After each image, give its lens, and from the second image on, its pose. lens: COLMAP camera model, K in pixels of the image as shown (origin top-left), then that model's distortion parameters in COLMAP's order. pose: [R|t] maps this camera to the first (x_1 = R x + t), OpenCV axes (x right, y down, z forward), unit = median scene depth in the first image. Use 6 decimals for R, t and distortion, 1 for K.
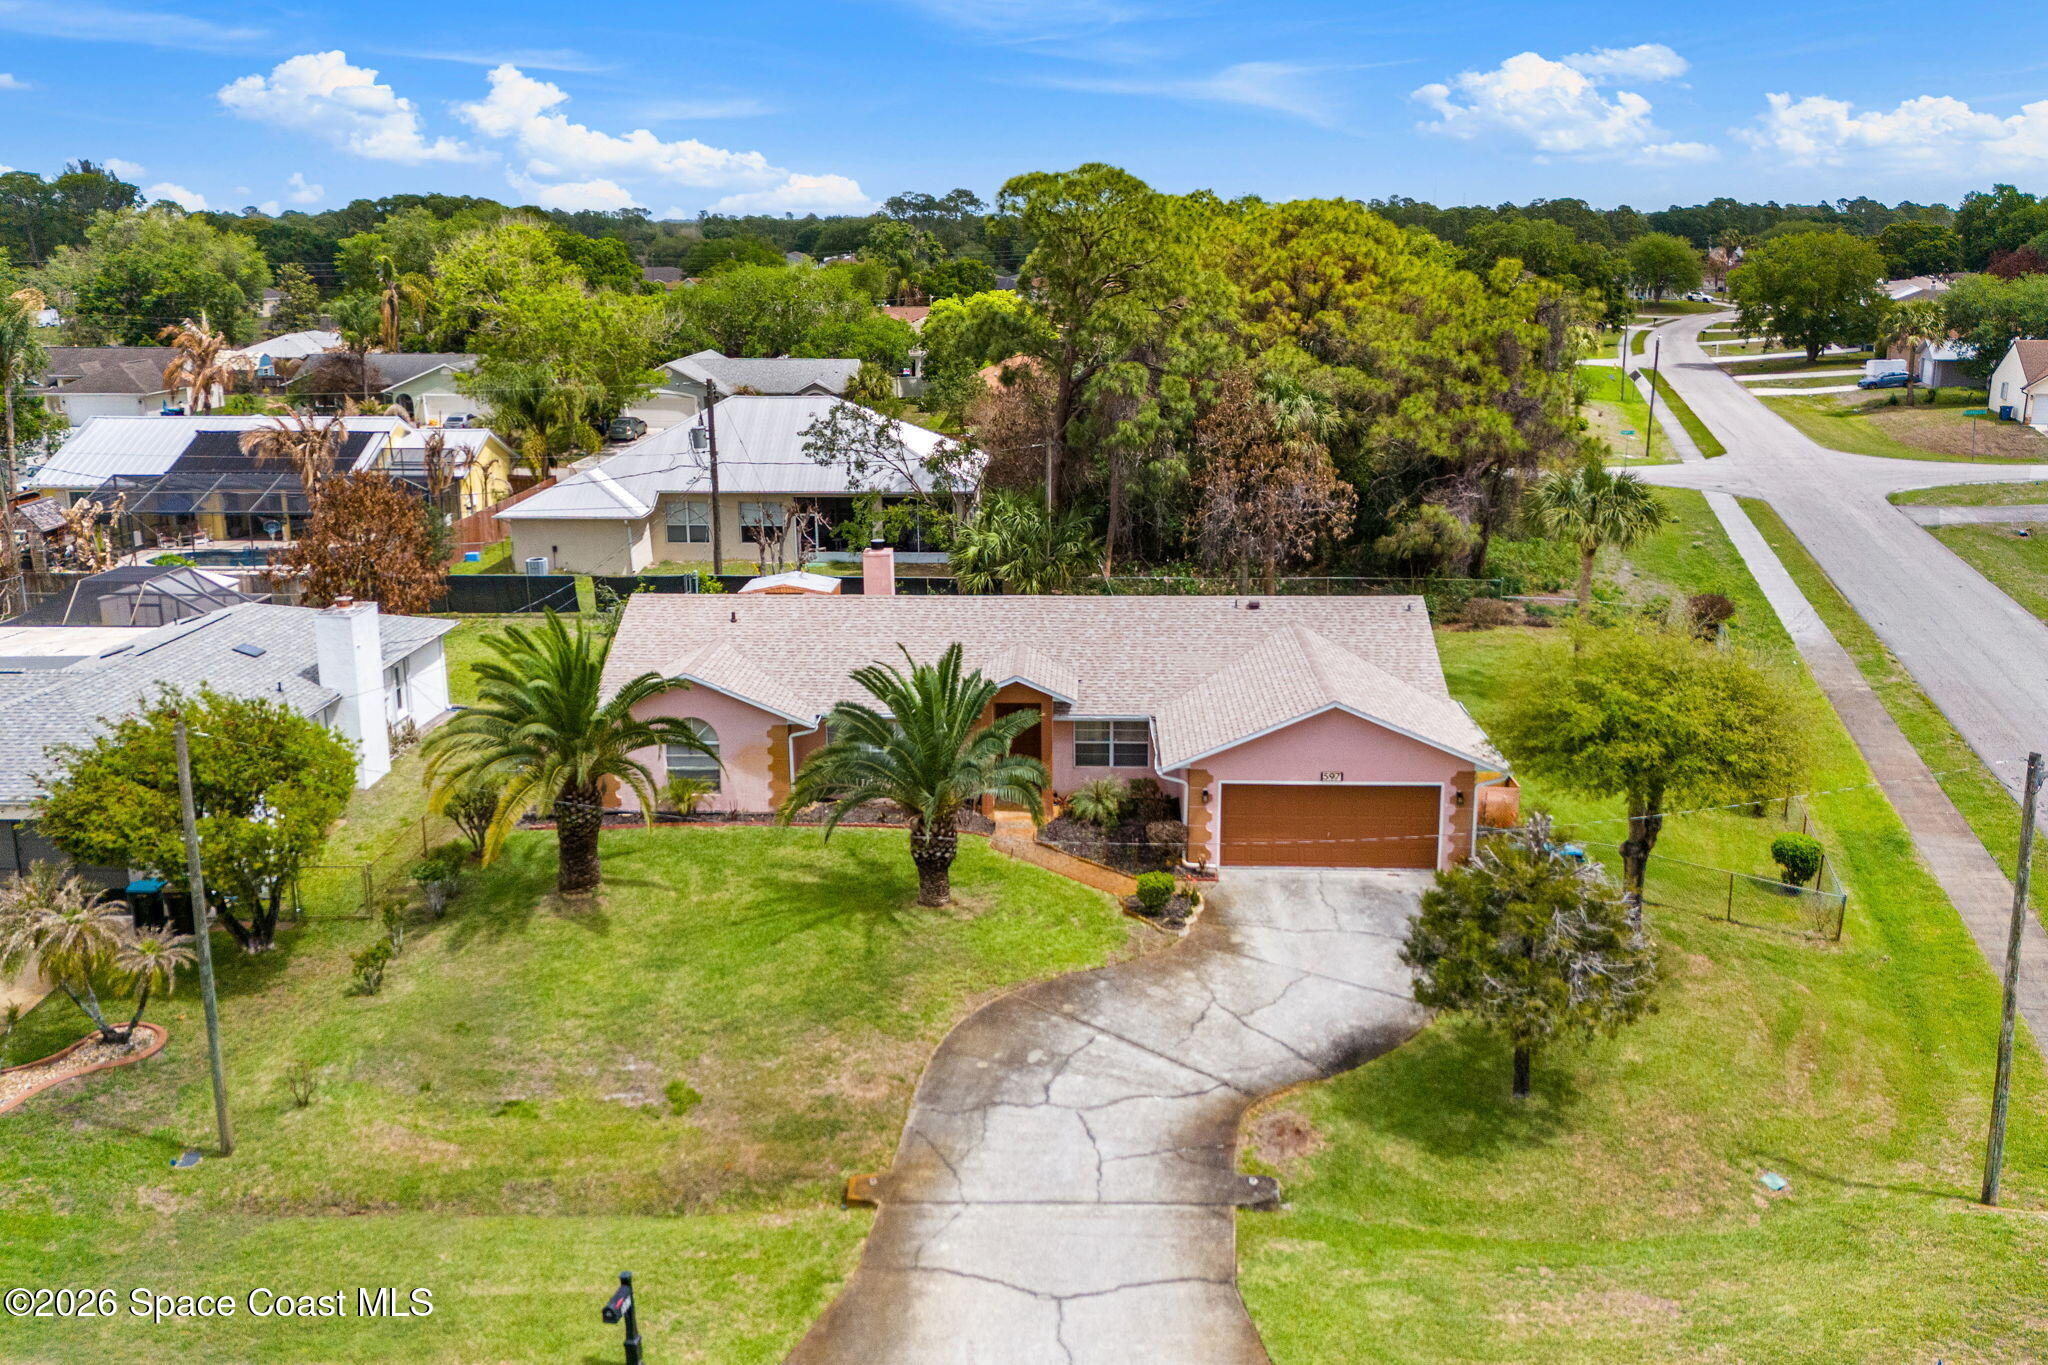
lens RADIAL K [[1819.7, 0, 1023.1], [0, 1819.7, 676.1], [0, 0, 1]] dist [0.066296, -0.068410]
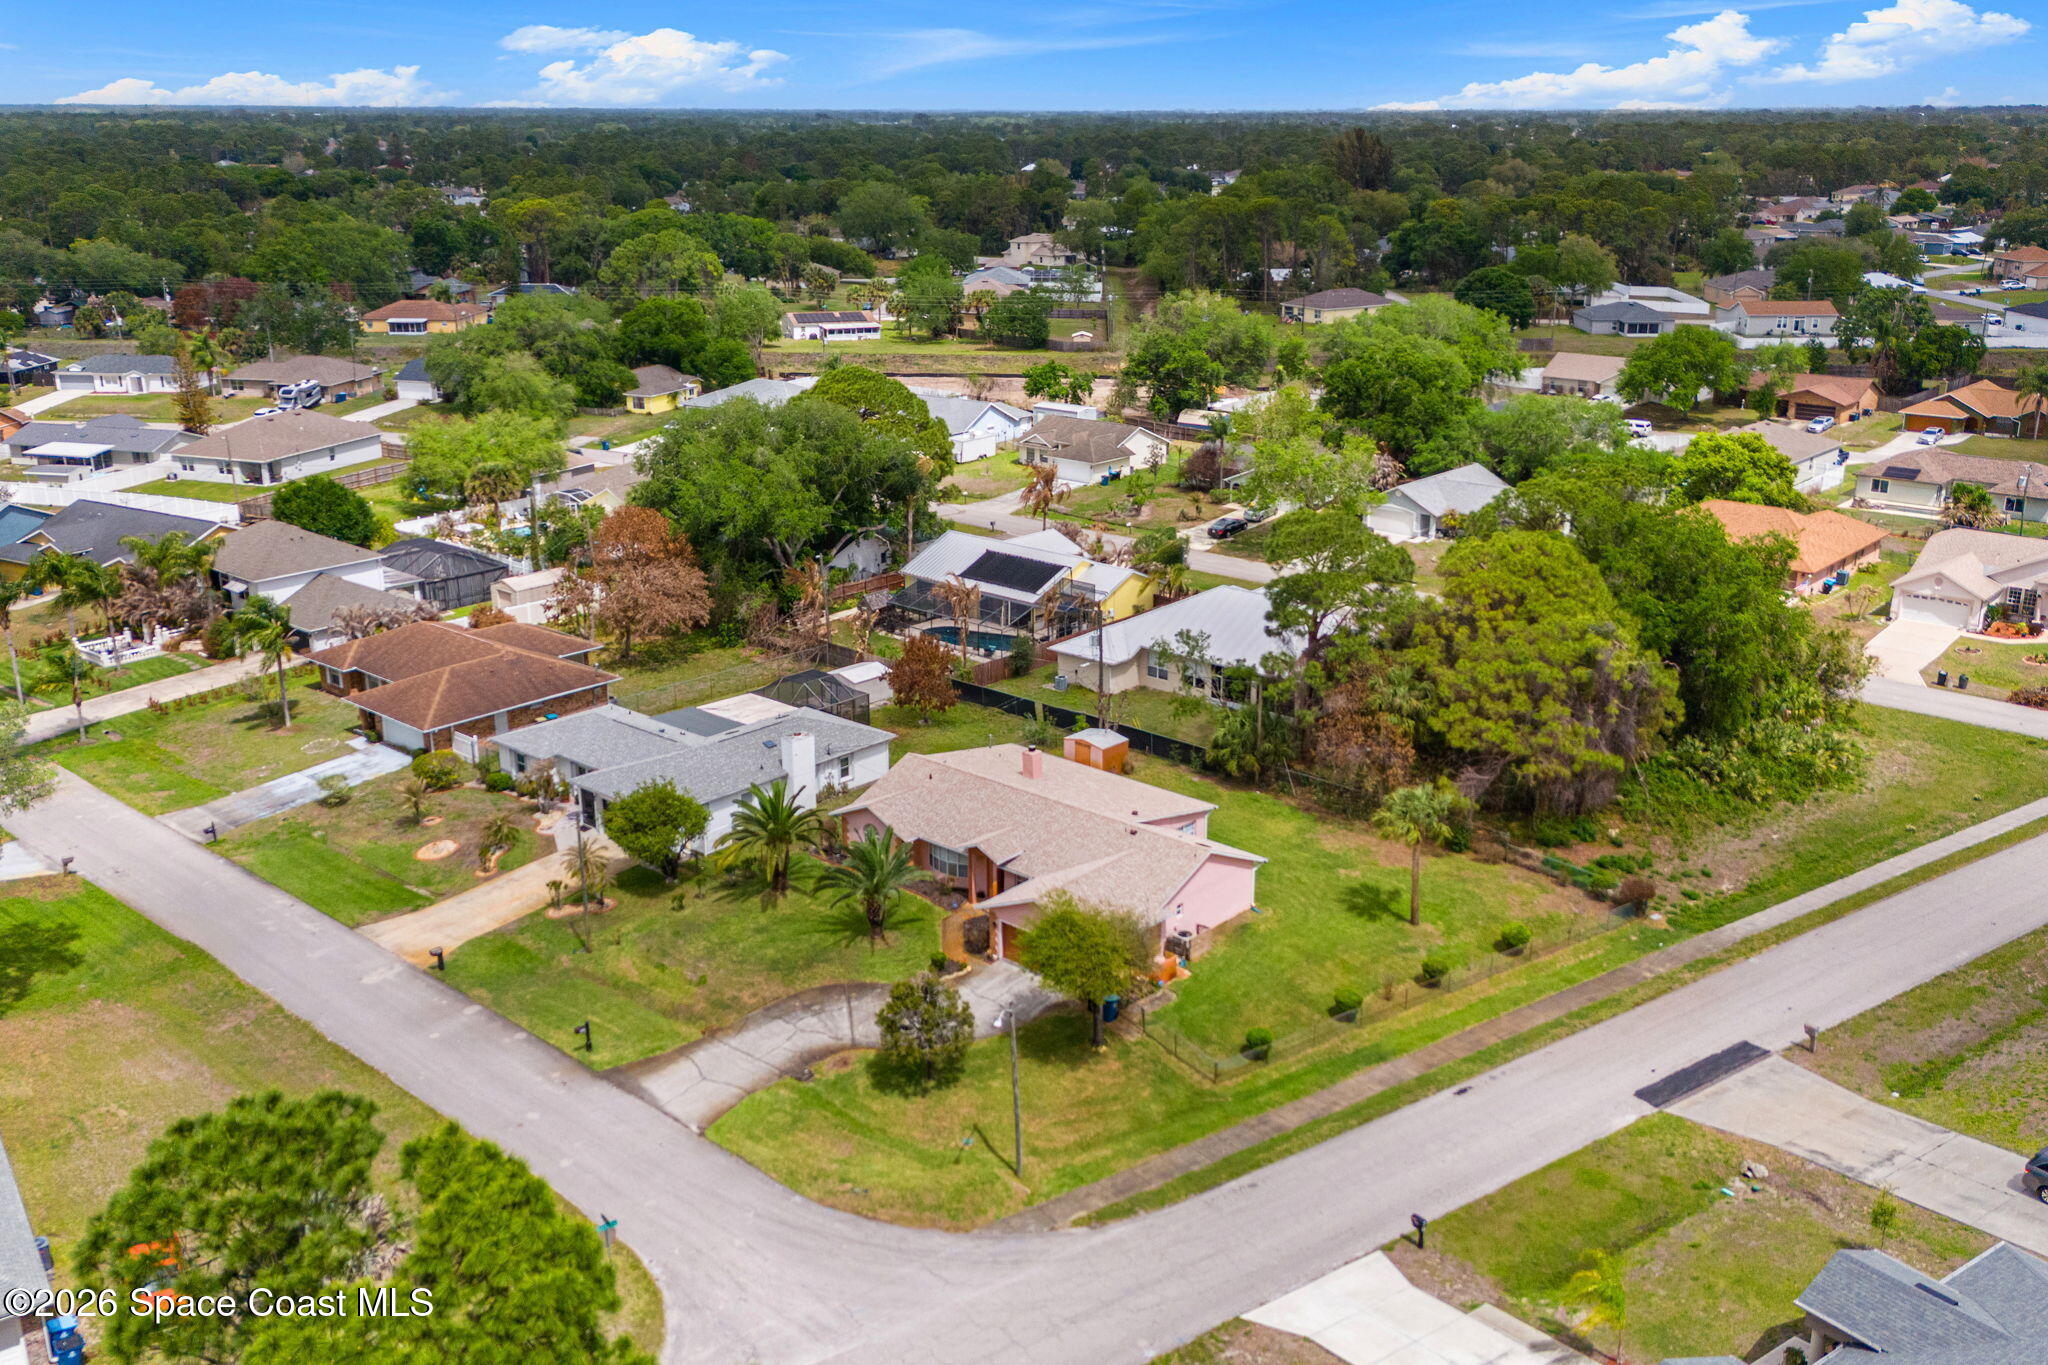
lens RADIAL K [[1810.9, 0, 1024.0], [0, 1810.9, 682.5], [0, 0, 1]] dist [0.099508, -0.142295]
pose [[0.765326, 0.195666, -0.613181, 1.385244], [-0.152618, 0.980670, 0.122447, -0.482757], [0.625287, -0.000130, 0.780395, -0.651433]]
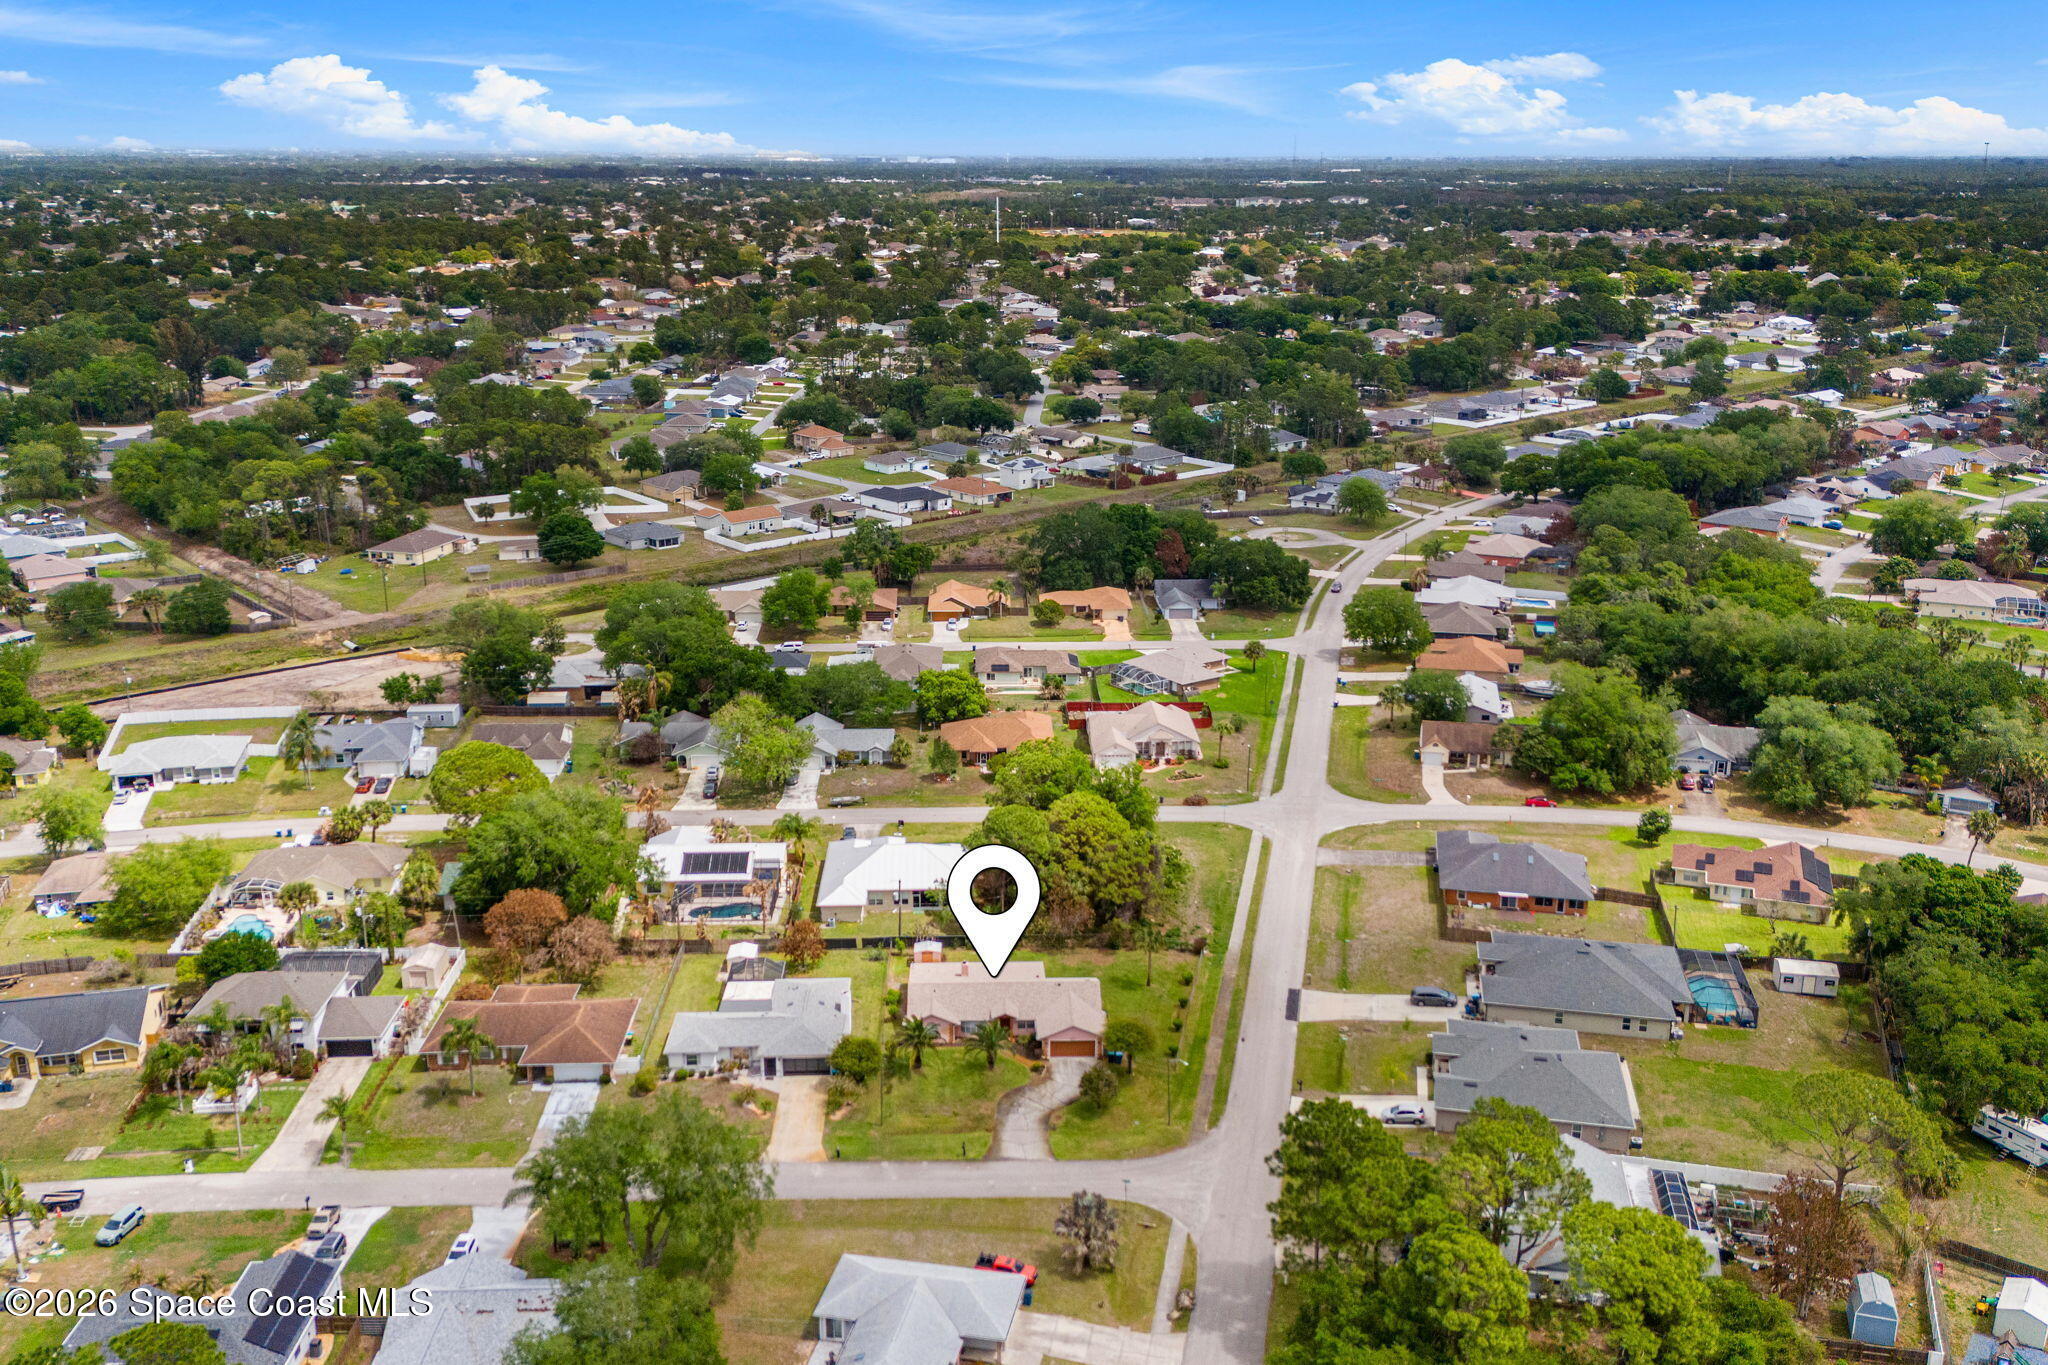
lens RADIAL K [[1850.0, 0, 1003.8], [0, 1850.0, 682.6], [0, 0, 1]] dist [0.085790, -0.009733]
pose [[0.998318, -0.014881, 0.056033, -0.270547], [0.011685, 0.998310, 0.056925, -1.157030], [-0.056786, -0.056175, 0.996805, -3.792381]]
